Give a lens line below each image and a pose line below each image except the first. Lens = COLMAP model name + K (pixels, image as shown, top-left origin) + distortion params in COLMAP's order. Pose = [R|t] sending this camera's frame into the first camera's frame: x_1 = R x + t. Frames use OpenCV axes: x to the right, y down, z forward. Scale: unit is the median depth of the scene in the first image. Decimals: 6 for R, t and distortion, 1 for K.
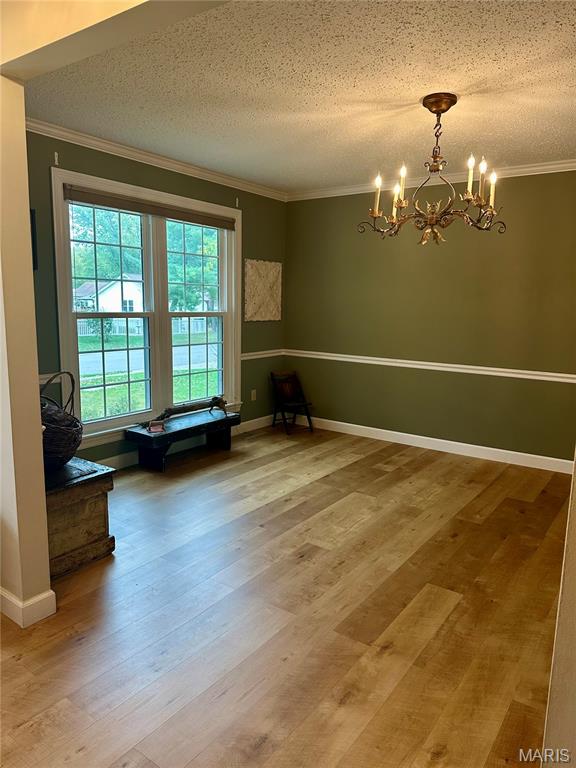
lens RADIAL K [[544.3, 0, 286.8], [0, 544.3, 380.7], [0, 0, 1]] dist [0.052735, -0.038741]
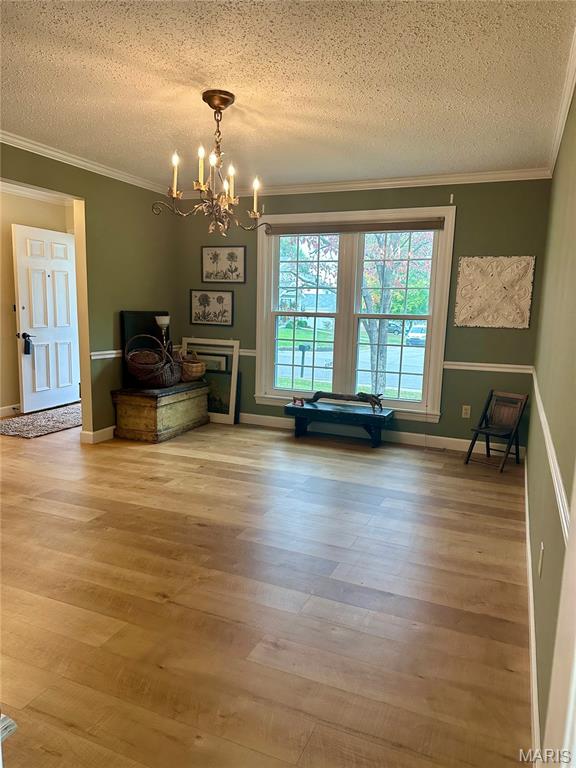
lens RADIAL K [[544.3, 0, 283.7], [0, 544.3, 381.2], [0, 0, 1]] dist [0.052735, -0.038741]
pose [[0.192314, 0.117023, -0.974331, 1.098907], [-0.164346, 0.982683, 0.085587, -0.072386], [0.967474, 0.143668, 0.208216, 0.782361]]
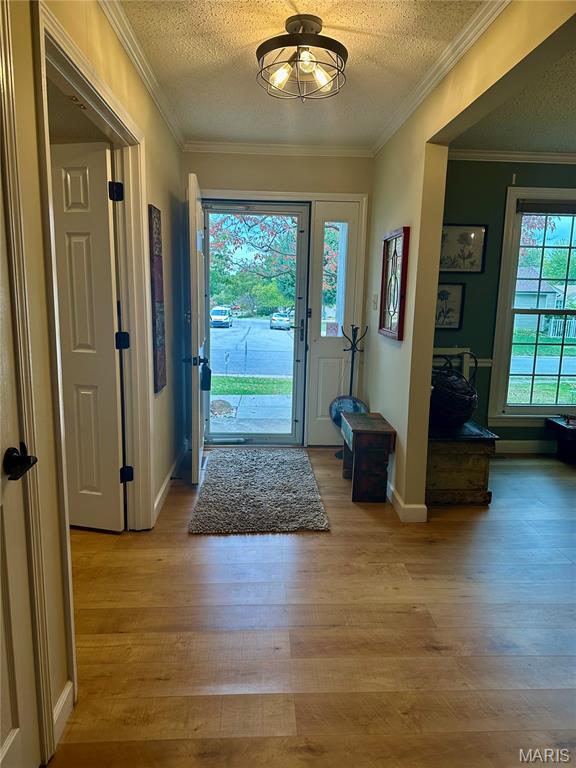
lens RADIAL K [[544.3, 0, 292.7], [0, 544.3, 381.4], [0, 0, 1]] dist [0.052735, -0.038741]
pose [[0.631565, 0.117450, -0.766375, 0.237663], [-0.121581, 0.991233, 0.051717, 0.025323], [0.765731, 0.060514, 0.640308, -0.096740]]
